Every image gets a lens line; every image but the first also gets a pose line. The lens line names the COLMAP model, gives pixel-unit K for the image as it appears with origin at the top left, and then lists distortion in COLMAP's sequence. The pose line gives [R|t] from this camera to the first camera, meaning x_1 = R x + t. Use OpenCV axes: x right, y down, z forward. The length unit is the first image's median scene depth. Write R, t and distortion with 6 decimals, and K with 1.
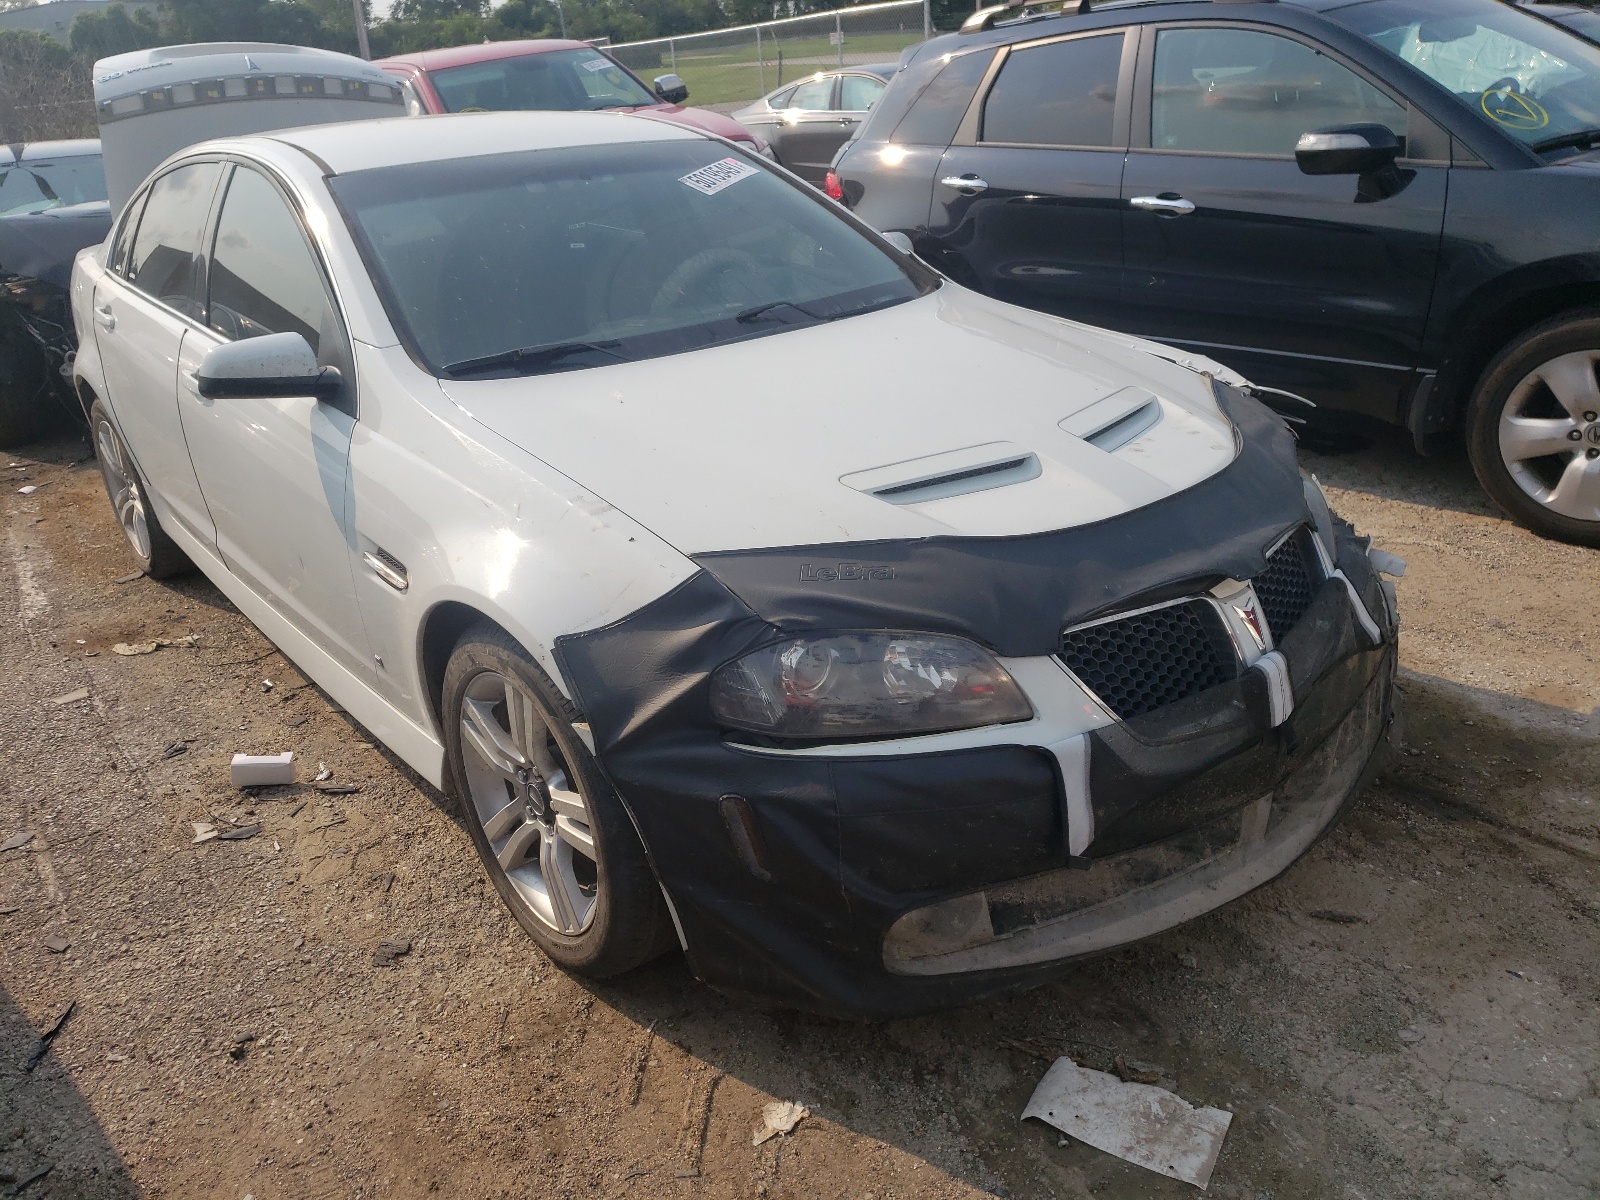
lens RADIAL K [[1205.6, 0, 800.0], [0, 1205.6, 600.0], [0, 0, 1]] dist [0.001205, 0.002947]
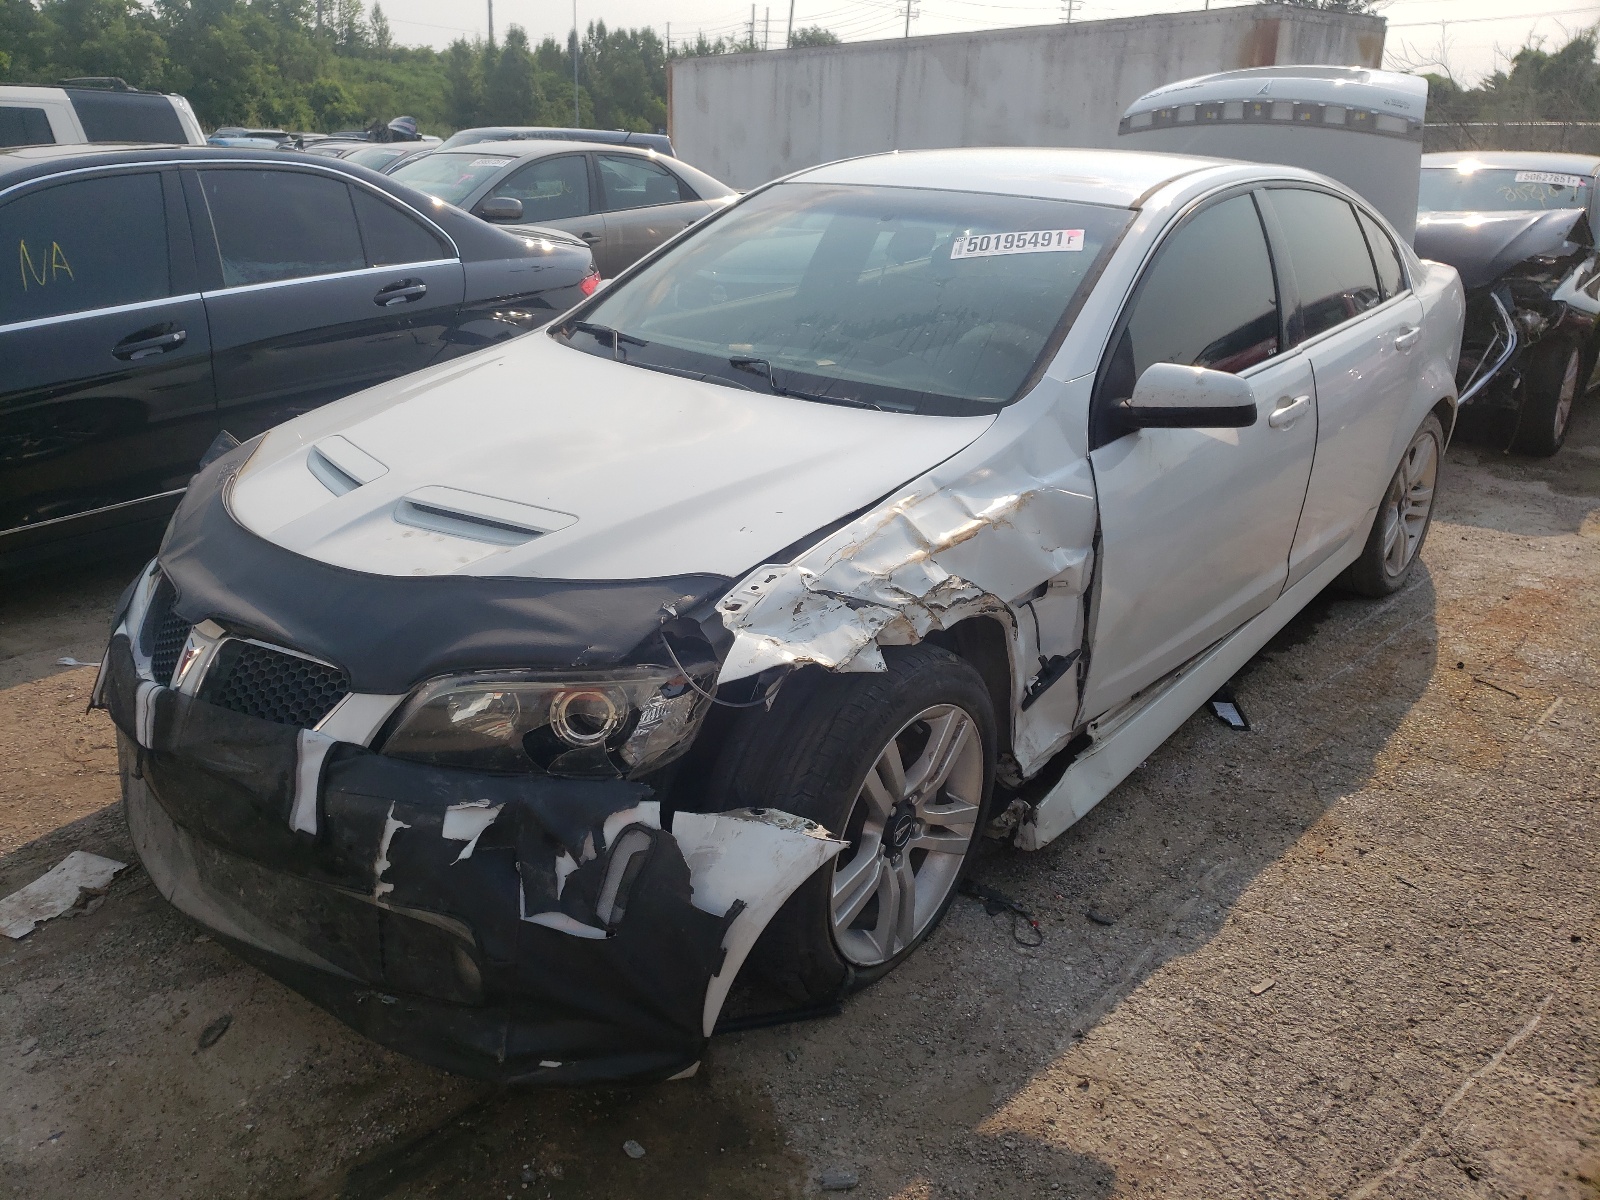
lens RADIAL K [[1265.1, 0, 812.0], [0, 1265.1, 599.0], [0, 0, 1]] dist [0.002616, -0.013973]
pose [[0.164278, 0.407296, -0.898400, 0.629667], [-0.412006, 0.855855, 0.312671, -0.265574], [0.896250, 0.318782, 0.308406, 0.493506]]
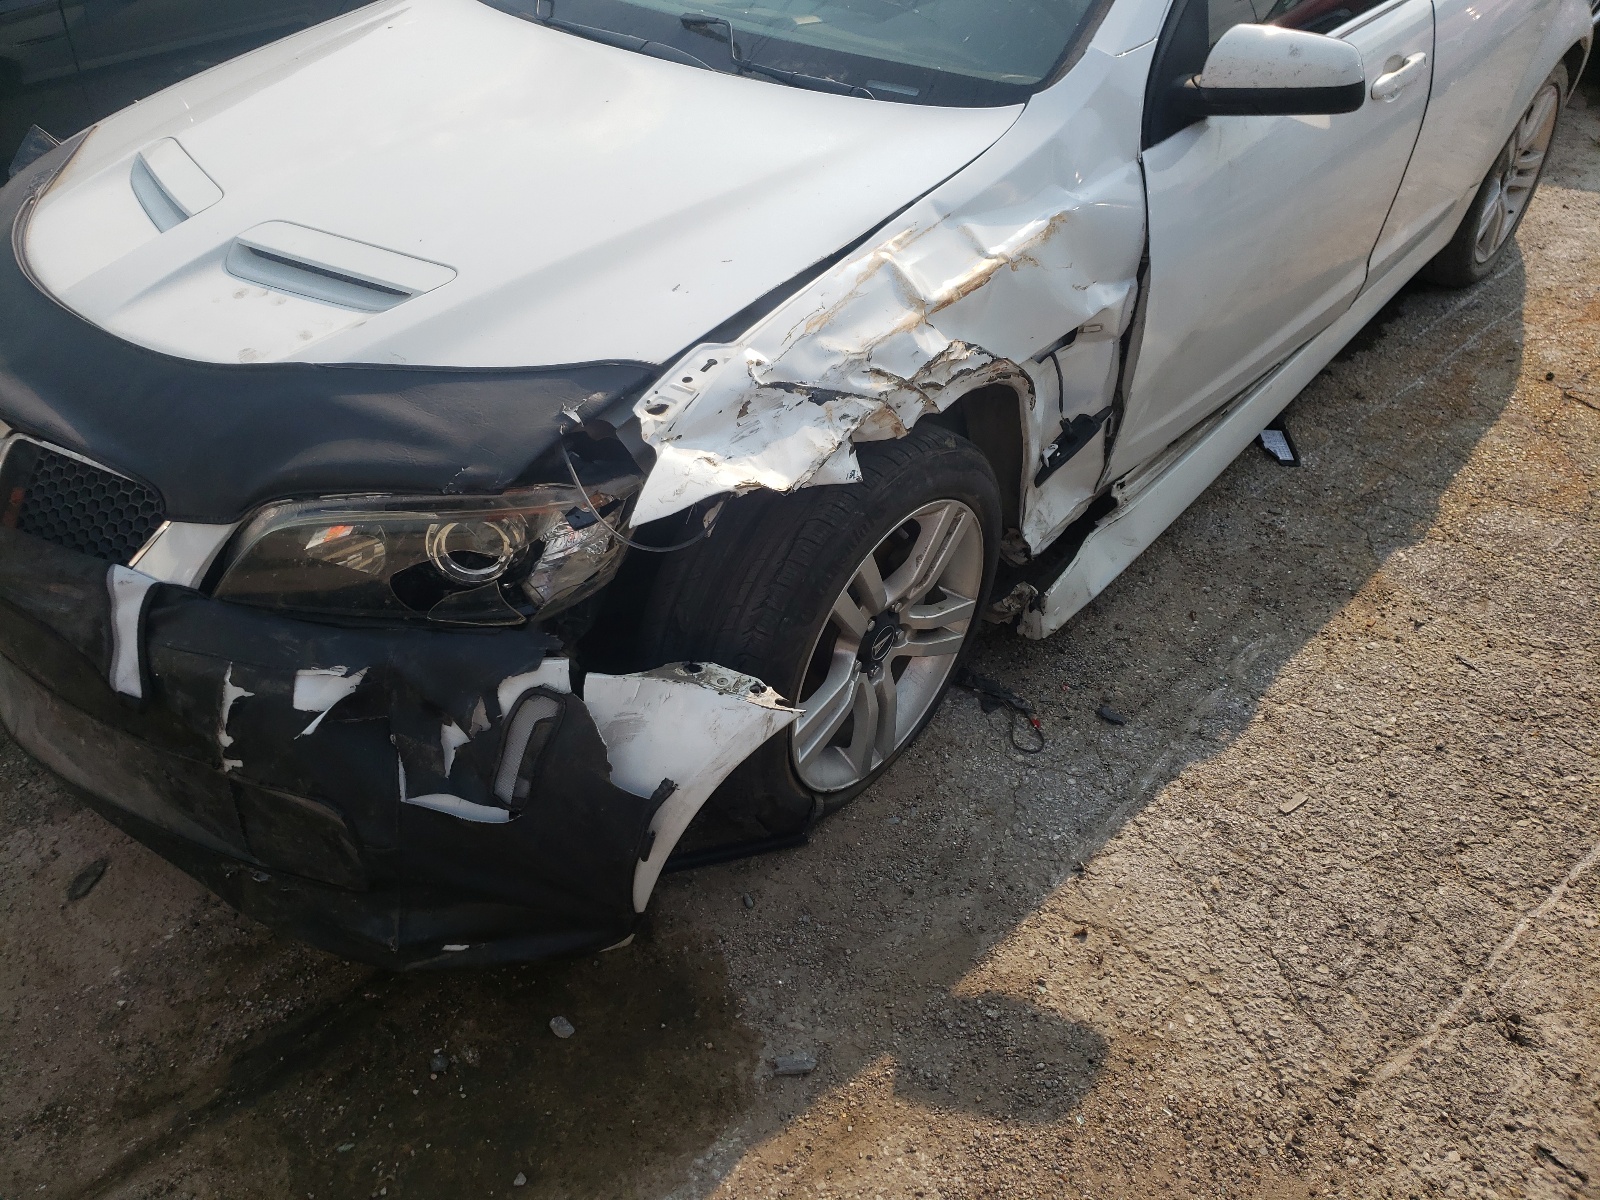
lens RADIAL K [[1248.7, 0, 800.0], [0, 1248.7, 600.0], [0, 0, 1]] dist [-0.000965, 0.022848]
pose [[0.139304, 0.645296, -0.751124, 0.512290], [-0.403996, 0.729559, 0.551843, -0.274767], [0.904092, 0.226577, 0.362327, 0.533497]]
